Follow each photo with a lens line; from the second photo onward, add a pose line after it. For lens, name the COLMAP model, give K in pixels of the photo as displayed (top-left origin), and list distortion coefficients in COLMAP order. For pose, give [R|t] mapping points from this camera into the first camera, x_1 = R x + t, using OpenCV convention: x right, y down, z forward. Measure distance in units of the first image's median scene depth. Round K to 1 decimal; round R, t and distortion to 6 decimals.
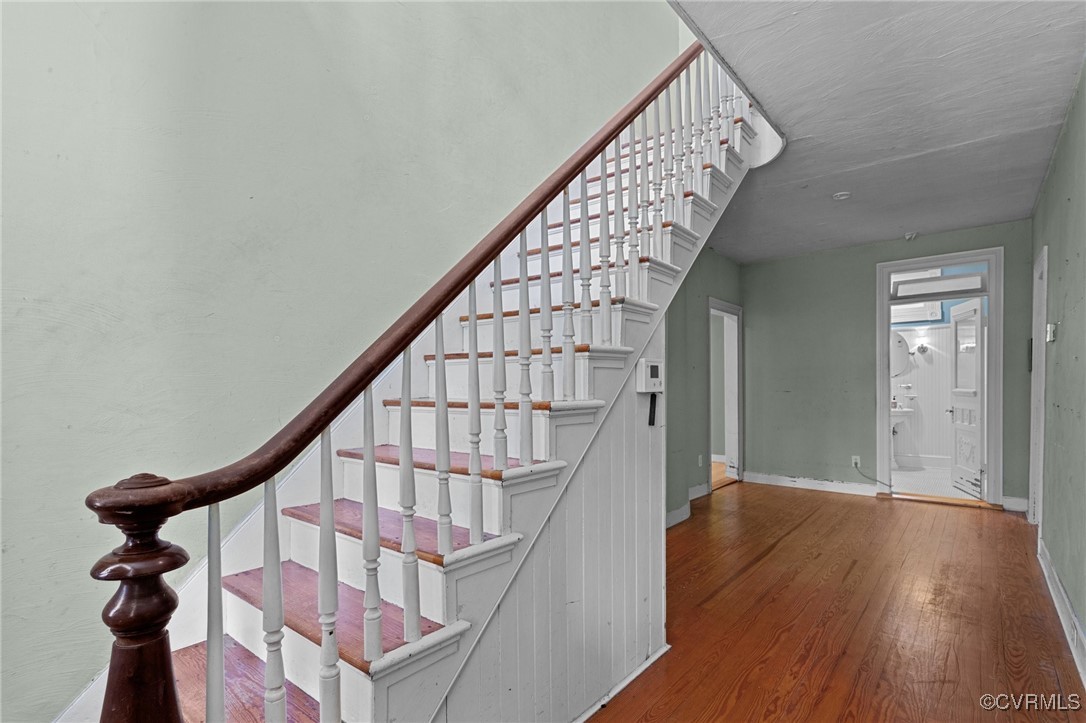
lens RADIAL K [[526.0, 0, 540.8], [0, 526.0, 380.5], [0, 0, 1]] dist [0.001897, 0.000205]
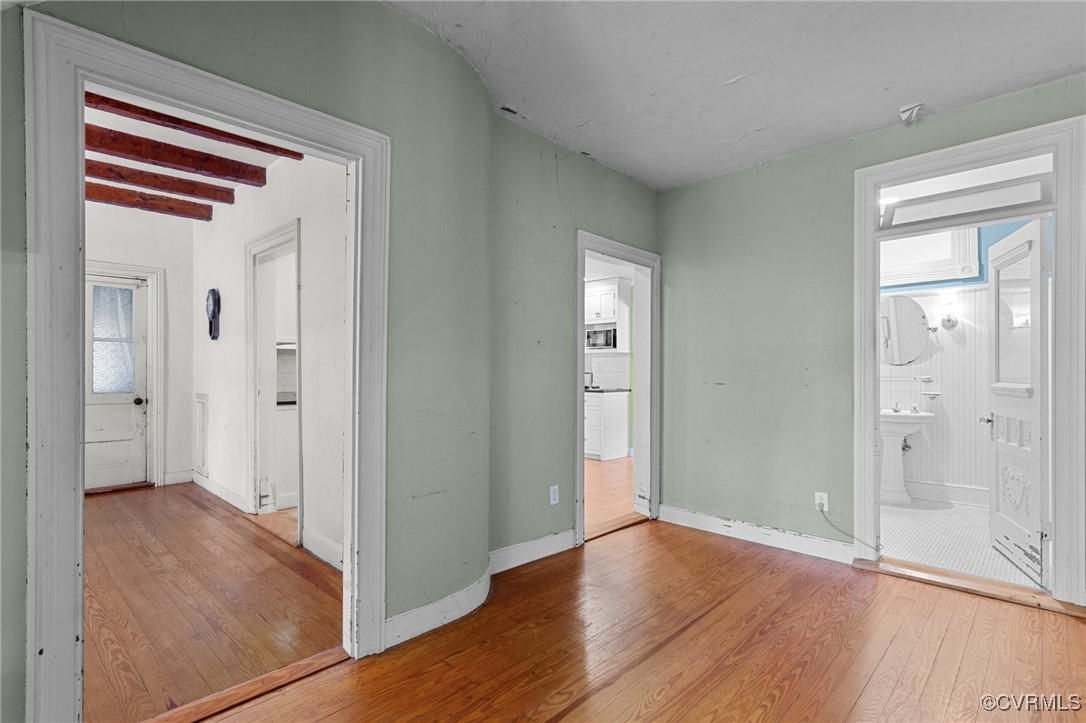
lens RADIAL K [[519.2, 0, 548.1], [0, 519.2, 362.1], [0, 0, 1]] dist [0.001284, 0.000668]
pose [[0.997570, 0.010834, -0.068830, 0.324527], [-0.011850, 0.999826, -0.014375, 0.006280], [0.068662, 0.015155, 0.997525, 0.381789]]
